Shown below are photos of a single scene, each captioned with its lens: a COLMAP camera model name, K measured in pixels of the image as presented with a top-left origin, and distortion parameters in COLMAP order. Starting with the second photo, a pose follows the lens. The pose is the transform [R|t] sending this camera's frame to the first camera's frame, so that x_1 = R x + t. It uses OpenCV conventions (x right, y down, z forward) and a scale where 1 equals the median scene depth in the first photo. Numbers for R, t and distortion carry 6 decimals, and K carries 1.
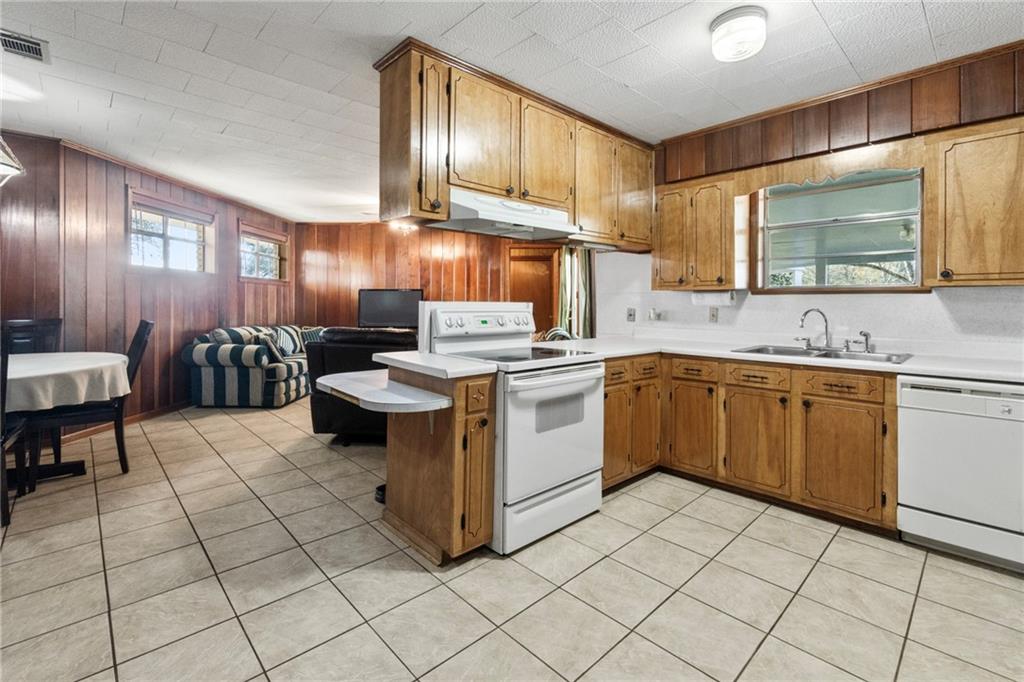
lens RADIAL K [[450.0, 0, 489.0], [0, 450.0, 306.9], [0, 0, 1]] dist [-0.003445, 0.000564]
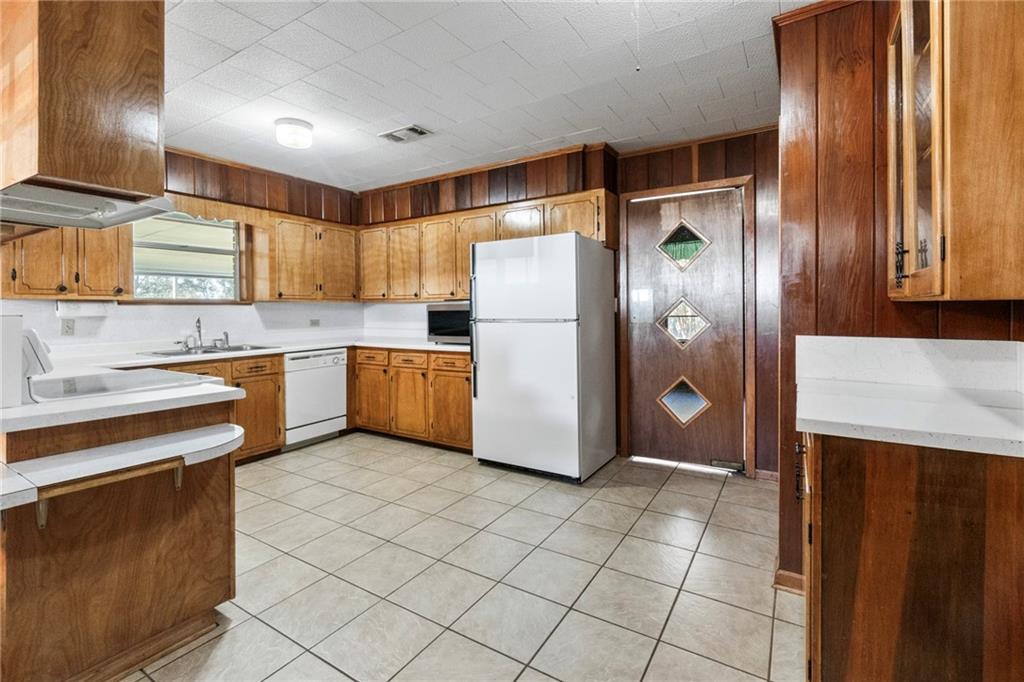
lens RADIAL K [[450.0, 0, 525.0], [0, 450.0, 309.0], [0, 0, 1]] dist [-0.003445, 0.000564]
pose [[-0.275437, -0.006573, 0.961297, -0.916073], [0.012675, 0.999865, 0.010468, -0.023927], [-0.961236, 0.015068, -0.275316, 0.557769]]
